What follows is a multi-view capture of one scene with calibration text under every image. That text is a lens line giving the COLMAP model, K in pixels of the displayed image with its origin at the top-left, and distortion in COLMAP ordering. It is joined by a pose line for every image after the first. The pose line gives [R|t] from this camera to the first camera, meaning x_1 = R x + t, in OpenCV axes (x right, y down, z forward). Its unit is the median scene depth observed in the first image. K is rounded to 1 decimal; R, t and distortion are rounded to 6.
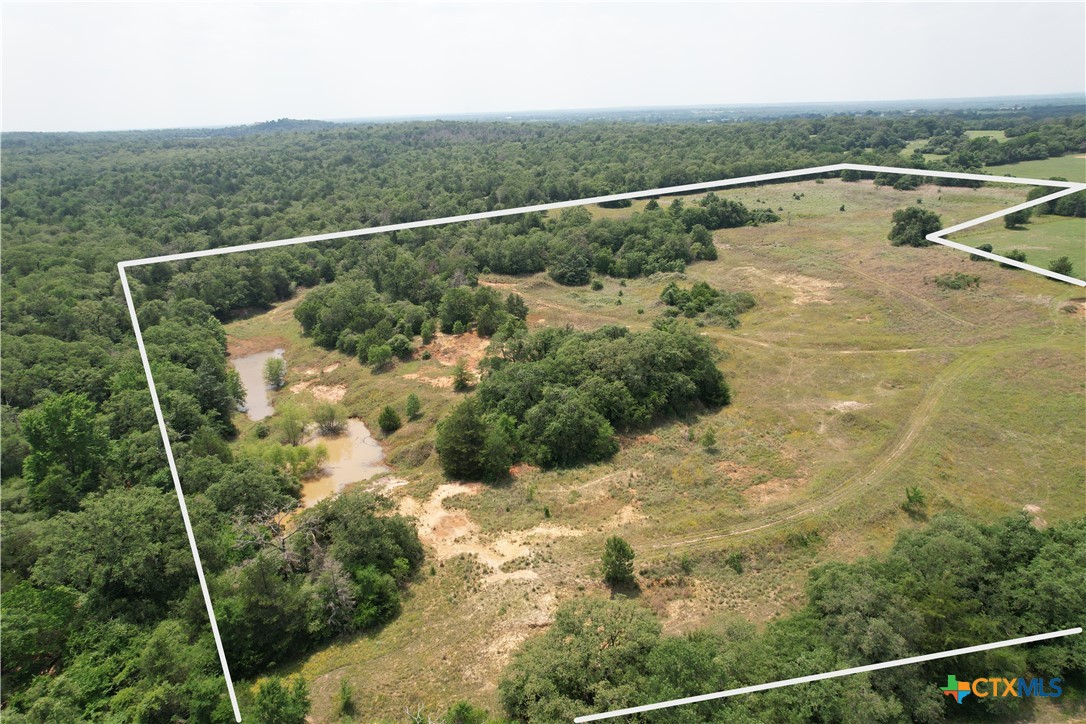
lens RADIAL K [[709.5, 0, 544.7], [0, 709.5, 360.3], [0, 0, 1]] dist [-0.026397, 0.036536]
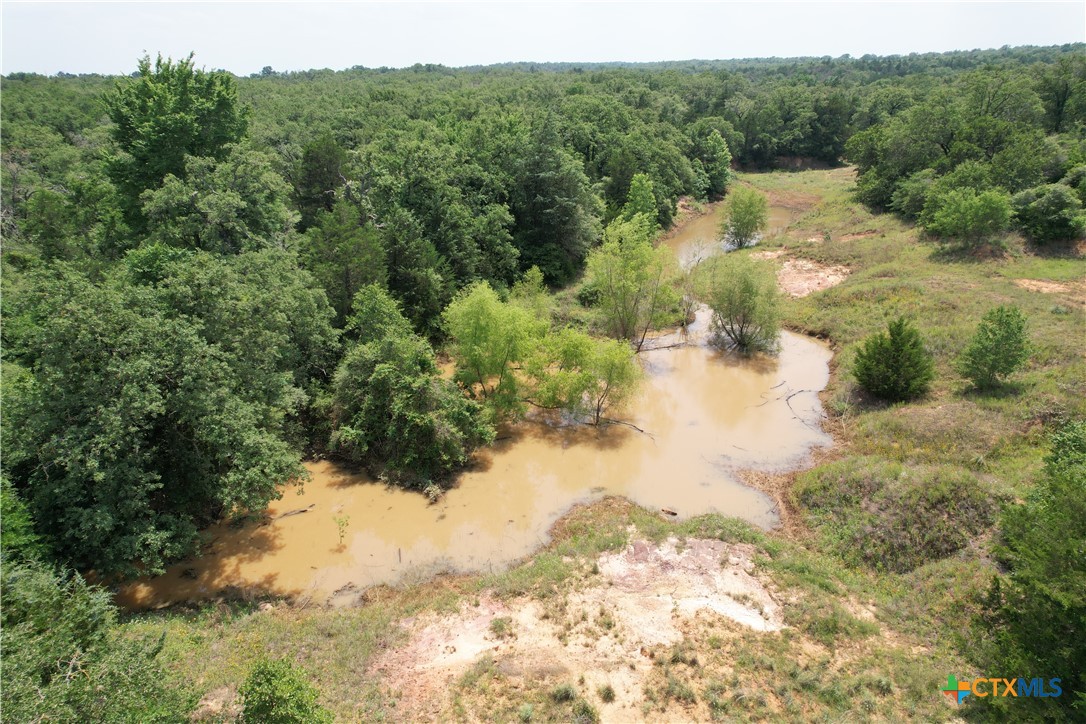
lens RADIAL K [[709.5, 0, 542.0], [0, 709.5, 364.1], [0, 0, 1]] dist [-0.026397, 0.036536]
pose [[0.623028, 0.331679, -0.708397, -0.095557], [-0.278410, 0.940369, 0.195432, 0.065241], [0.730975, 0.075465, 0.678219, 0.671089]]
